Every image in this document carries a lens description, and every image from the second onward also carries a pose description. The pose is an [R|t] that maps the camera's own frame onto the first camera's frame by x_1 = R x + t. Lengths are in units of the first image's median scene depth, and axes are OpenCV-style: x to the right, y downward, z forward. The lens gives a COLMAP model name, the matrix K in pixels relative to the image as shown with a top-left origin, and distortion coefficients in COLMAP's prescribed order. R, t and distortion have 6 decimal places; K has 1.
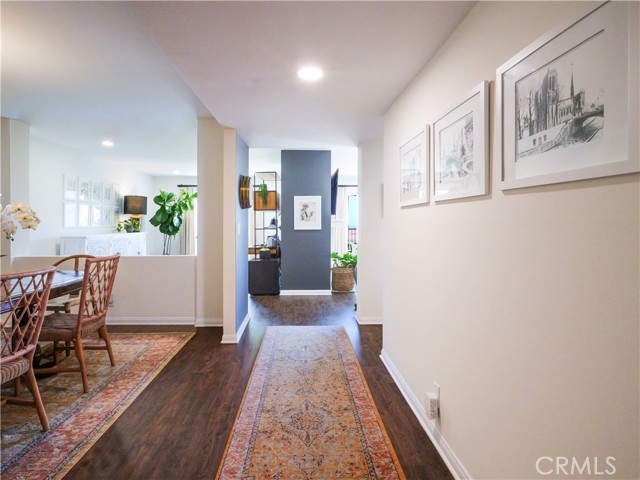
lens RADIAL K [[346.0, 0, 287.9], [0, 346.0, 219.6], [0, 0, 1]] dist [-0.017833, 0.004458]
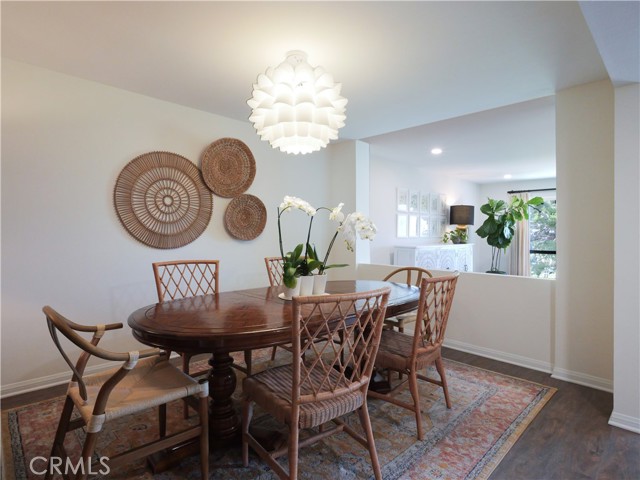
lens RADIAL K [[346.0, 0, 323.0], [0, 346.0, 233.9], [0, 0, 1]] dist [-0.017833, 0.004458]
pose [[0.706569, 0.008698, -0.707591, -0.143867], [-0.002012, 0.999945, 0.010282, 0.001834], [0.707642, -0.005841, 0.706547, 0.209822]]
